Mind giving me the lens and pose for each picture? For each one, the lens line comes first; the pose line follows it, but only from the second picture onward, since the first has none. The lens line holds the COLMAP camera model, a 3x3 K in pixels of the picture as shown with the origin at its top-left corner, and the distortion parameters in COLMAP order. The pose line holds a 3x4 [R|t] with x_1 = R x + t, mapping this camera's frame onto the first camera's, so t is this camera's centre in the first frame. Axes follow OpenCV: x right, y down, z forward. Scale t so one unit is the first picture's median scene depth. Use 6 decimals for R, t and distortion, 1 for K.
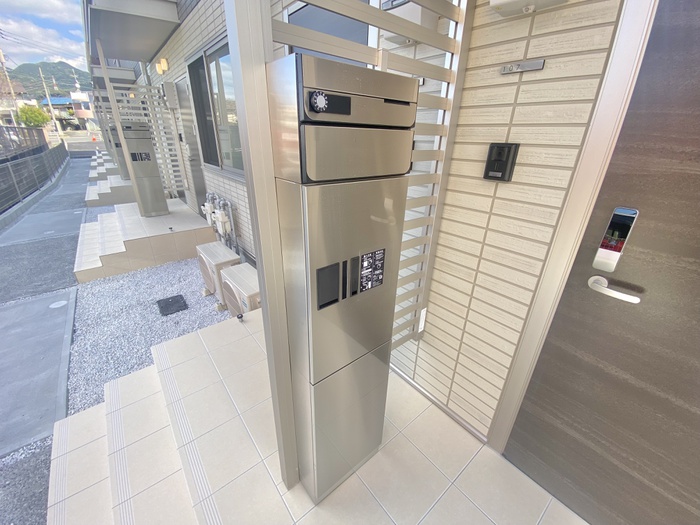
lens RADIAL K [[283.1, 0, 350.0], [0, 283.1, 262.5], [0, 0, 1]] dist [0.020714, -0.020231]
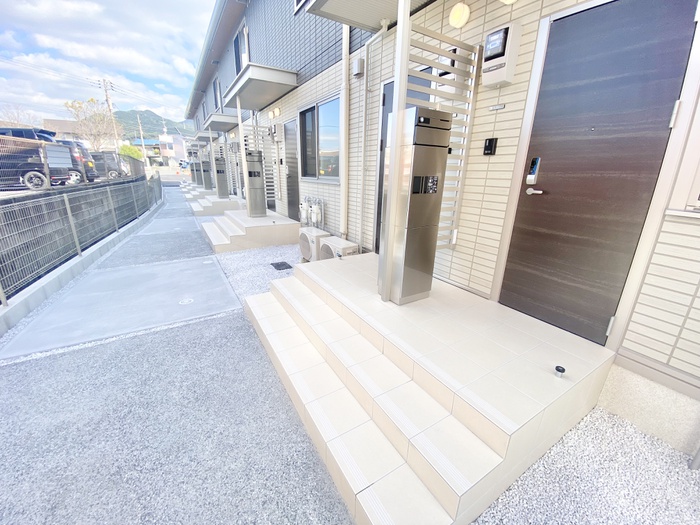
lens RADIAL K [[283.1, 0, 350.0], [0, 283.1, 262.5], [0, 0, 1]] dist [0.020714, -0.020231]
pose [[0.989153, 0.042918, -0.140482, -0.194518], [-0.058298, 0.992520, -0.107266, 0.758635], [0.134827, 0.114292, 0.984255, -1.115825]]
